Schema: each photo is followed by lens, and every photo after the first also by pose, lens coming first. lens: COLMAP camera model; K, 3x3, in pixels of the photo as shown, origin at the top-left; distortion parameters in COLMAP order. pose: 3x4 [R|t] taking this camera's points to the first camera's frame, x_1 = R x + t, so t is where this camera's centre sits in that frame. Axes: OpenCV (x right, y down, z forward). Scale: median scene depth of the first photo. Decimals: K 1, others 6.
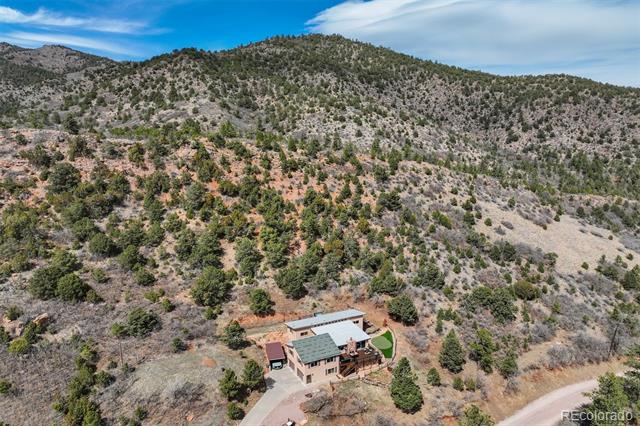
lens RADIAL K [[413.8, 0, 319.6], [0, 413.8, 250.2], [0, 0, 1]] dist [0.003919, 0.004095]
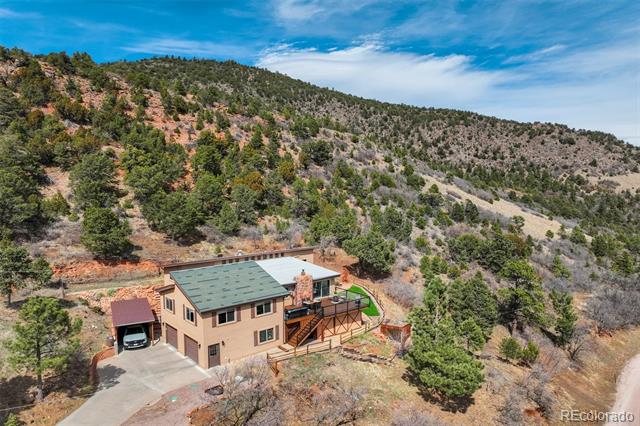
lens RADIAL K [[440.4, 0, 318.9], [0, 440.4, 226.7], [0, 0, 1]] dist [0.005772, 0.008514]
pose [[0.973674, -0.020485, 0.227021, -0.010038], [0.050785, 0.990416, -0.128443, 0.117692], [-0.222214, 0.136591, 0.965383, 0.259278]]
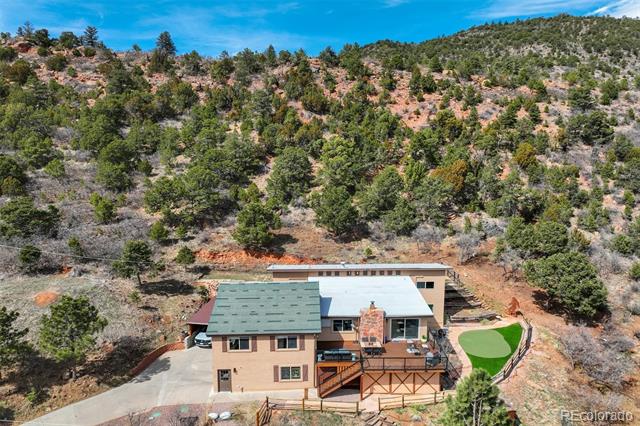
lens RADIAL K [[440.4, 0, 318.9], [0, 440.4, 226.7], [0, 0, 1]] dist [0.005772, 0.008514]
pose [[0.903221, 0.069889, -0.423448, 0.103249], [-0.100342, 0.993695, -0.050024, 0.086046], [0.417282, 0.087672, 0.904538, 0.310123]]
